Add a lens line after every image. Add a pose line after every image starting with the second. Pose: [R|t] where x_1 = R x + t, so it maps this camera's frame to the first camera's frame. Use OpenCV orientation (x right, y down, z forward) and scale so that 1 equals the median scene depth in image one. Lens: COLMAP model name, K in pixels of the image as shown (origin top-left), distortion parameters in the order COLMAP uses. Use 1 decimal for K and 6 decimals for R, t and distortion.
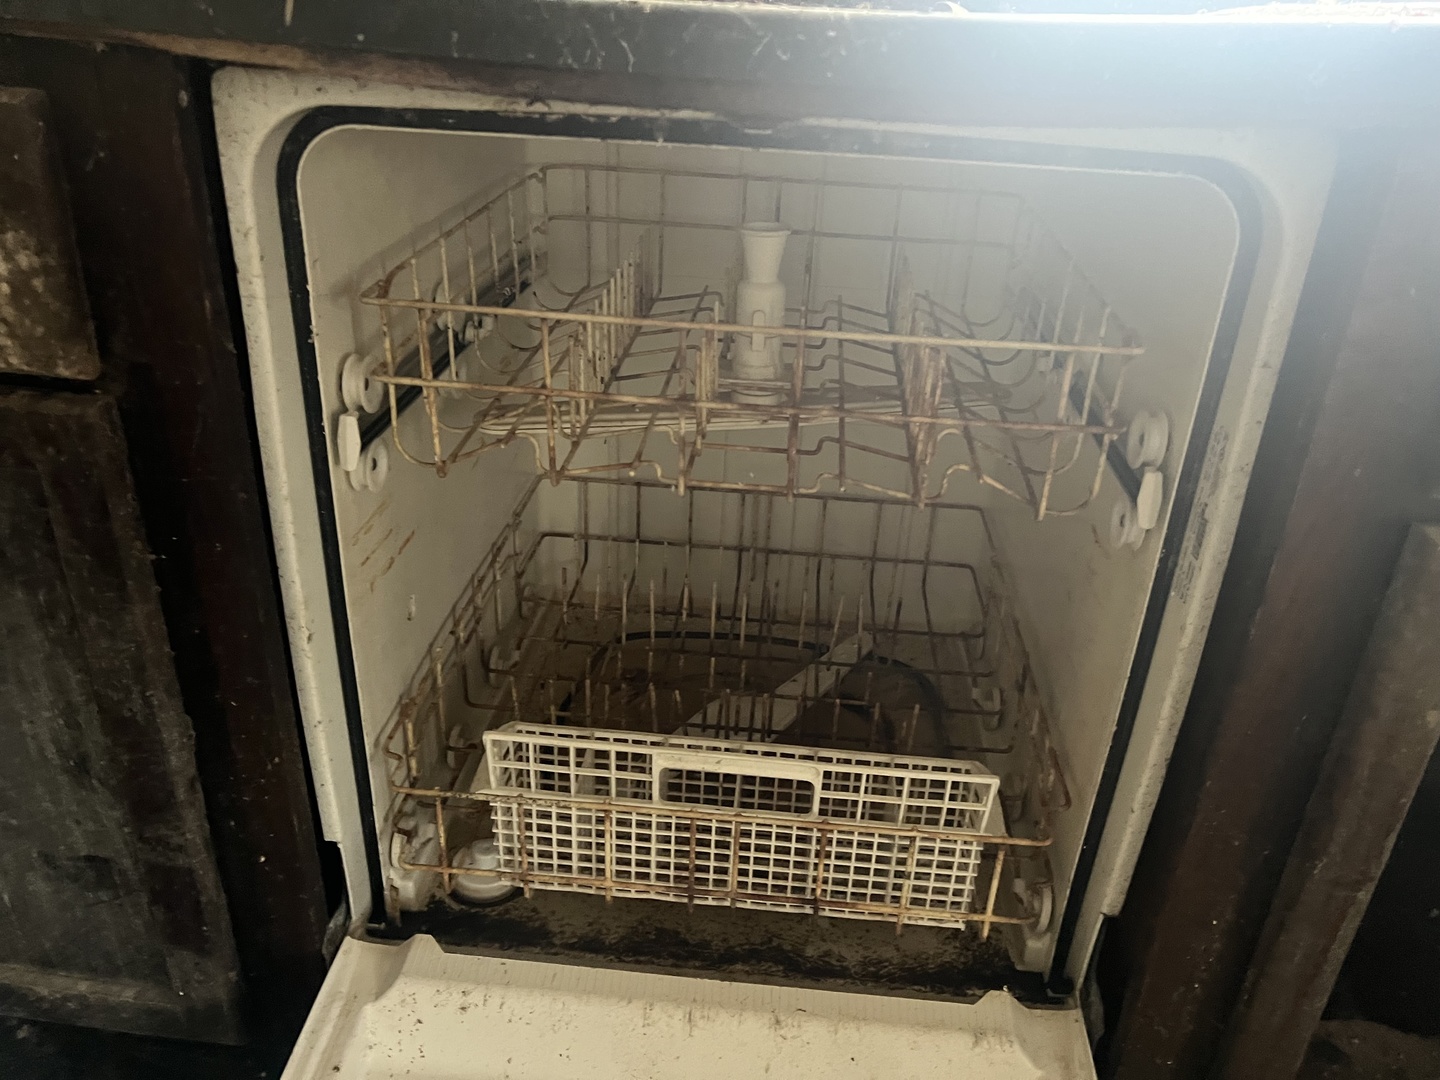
lens RADIAL K [[1086.0, 0, 718.6], [0, 1086.0, 537.2], [0, 0, 1]] dist [0.046228, -0.047085]
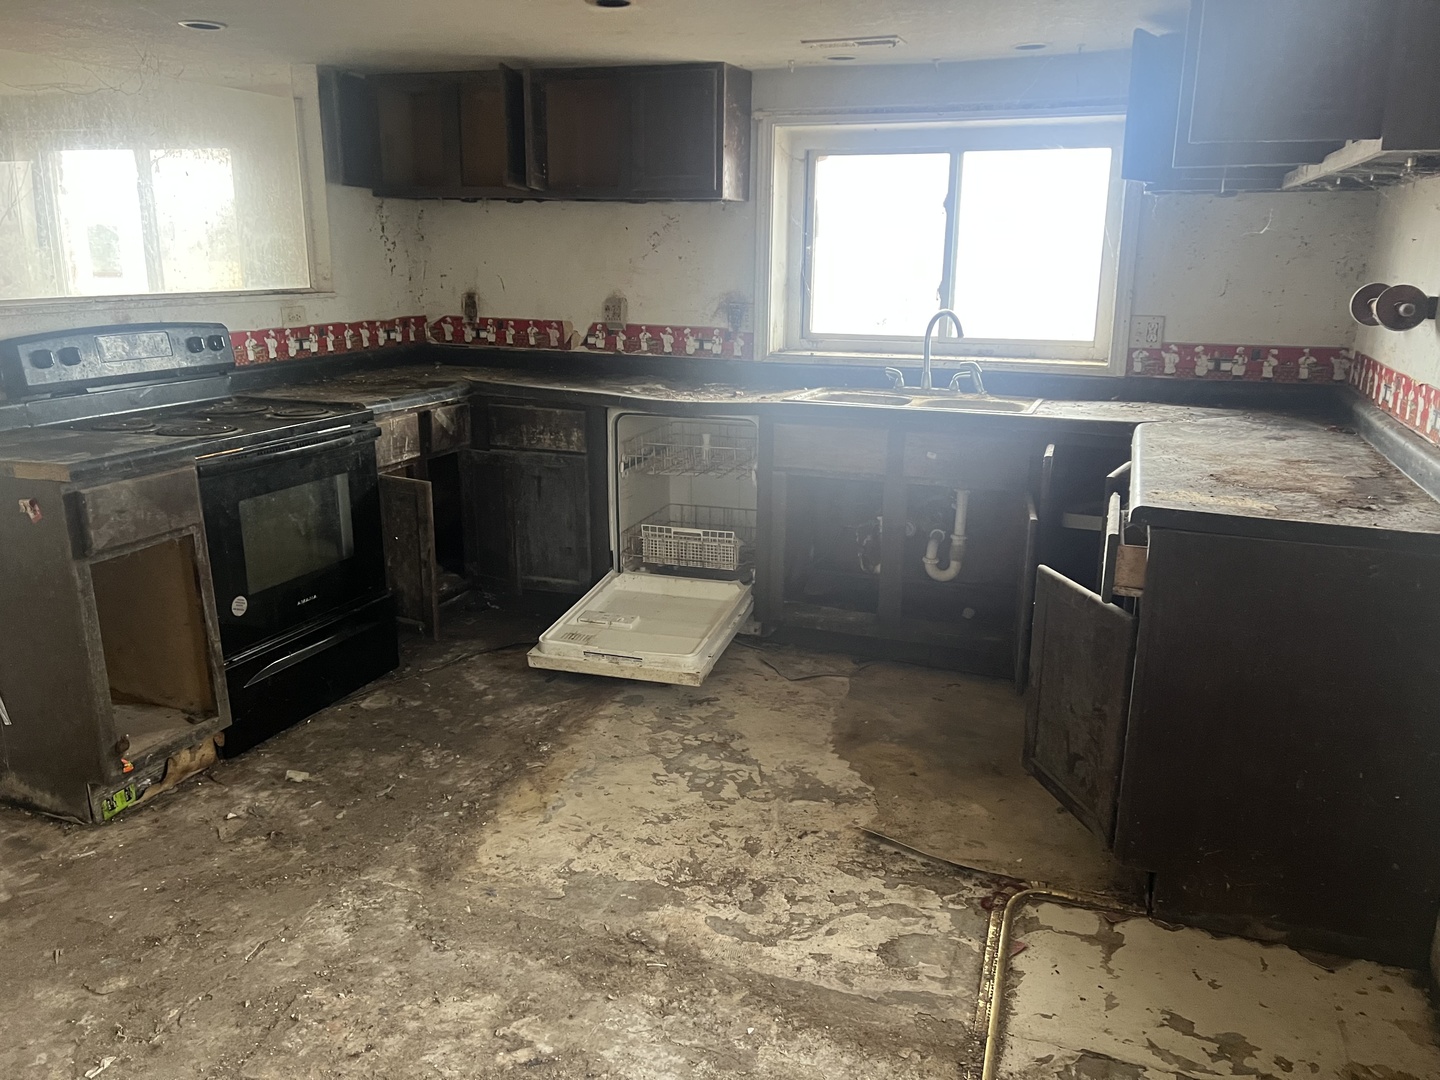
lens RADIAL K [[1086.0, 0, 721.2], [0, 1086.0, 541.7], [0, 0, 1]] dist [0.046228, -0.047085]
pose [[0.968176, 0.014522, -0.249848, 1.511887], [-0.071769, 0.972496, -0.221586, 1.435603], [0.239758, 0.232465, 0.942590, -3.938251]]
